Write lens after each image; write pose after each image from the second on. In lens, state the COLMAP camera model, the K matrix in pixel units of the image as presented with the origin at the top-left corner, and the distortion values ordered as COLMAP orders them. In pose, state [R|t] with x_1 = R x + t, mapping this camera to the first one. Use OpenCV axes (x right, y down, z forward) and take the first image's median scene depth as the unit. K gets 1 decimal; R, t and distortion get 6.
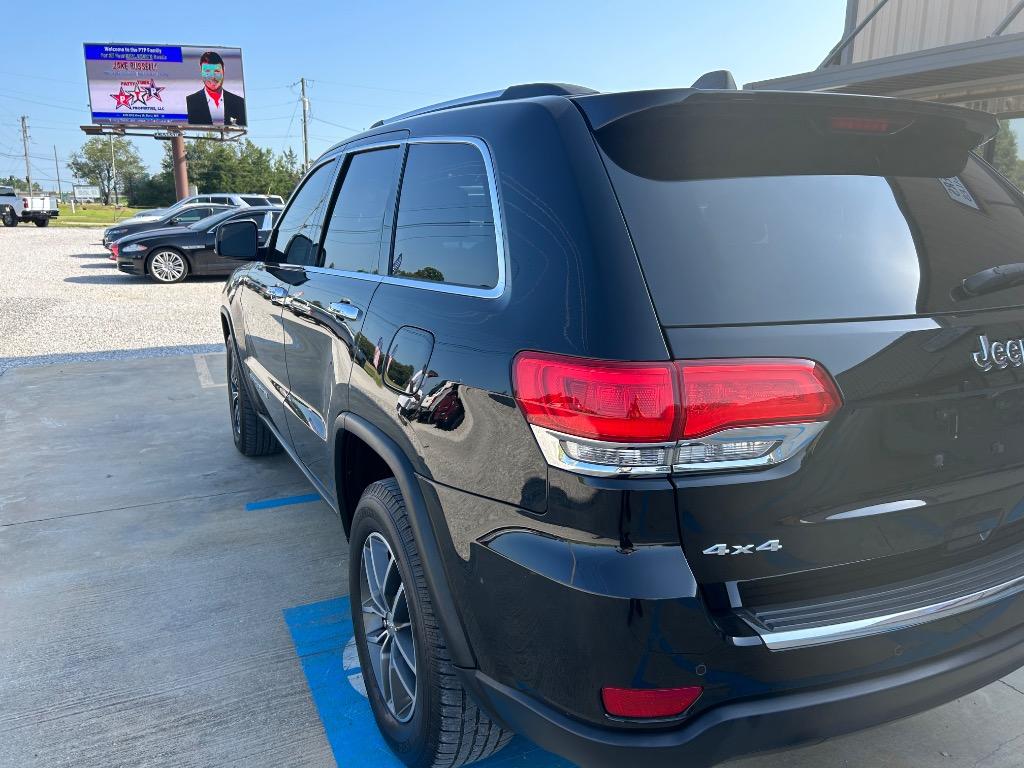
lens RADIAL K [[775.6, 0, 520.0], [0, 775.6, 387.3], [0, 0, 1]] dist [0.043679, -0.044470]
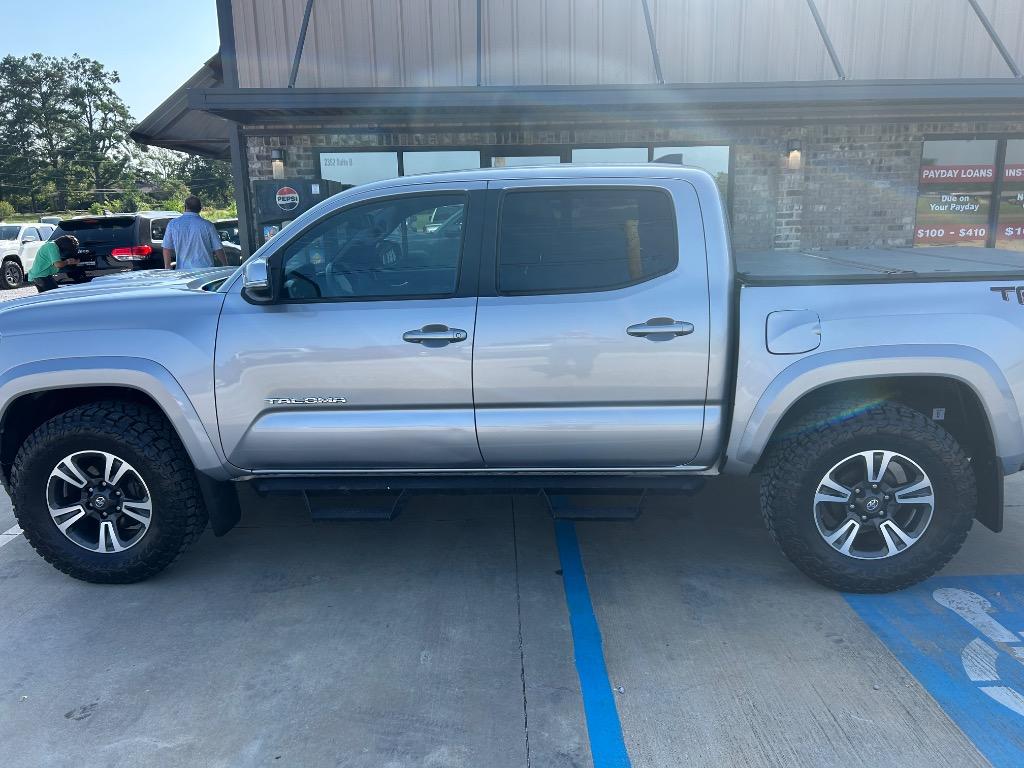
lens RADIAL K [[775.6, 0, 525.2], [0, 775.6, 383.1], [0, 0, 1]] dist [0.043679, -0.044470]
pose [[0.402349, -0.208205, 0.891496, -0.073353], [0.230398, 0.965481, 0.121501, -0.019255], [-0.886020, 0.156514, 0.436431, 0.068873]]
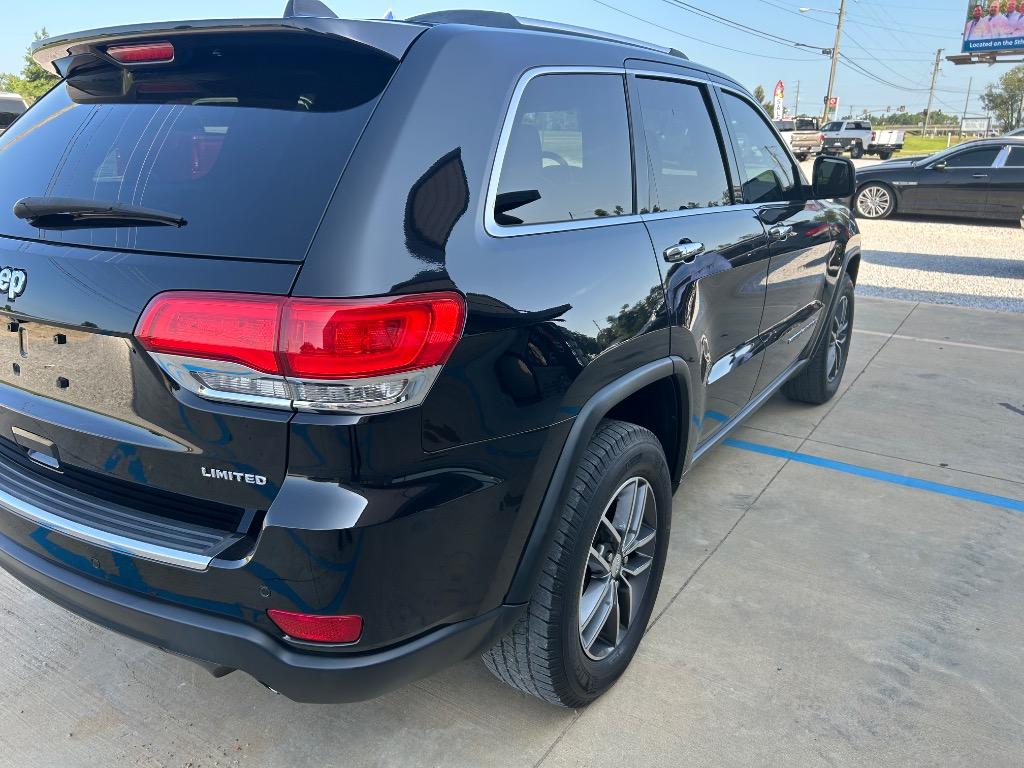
lens RADIAL K [[775.6, 0, 509.9], [0, 775.6, 379.6], [0, 0, 1]] dist [0.043679, -0.044470]
pose [[0.517228, 0.258064, -0.816014, 0.061833], [-0.200660, 0.963446, 0.177502, -0.007914], [0.831992, 0.071932, 0.550104, 0.034051]]
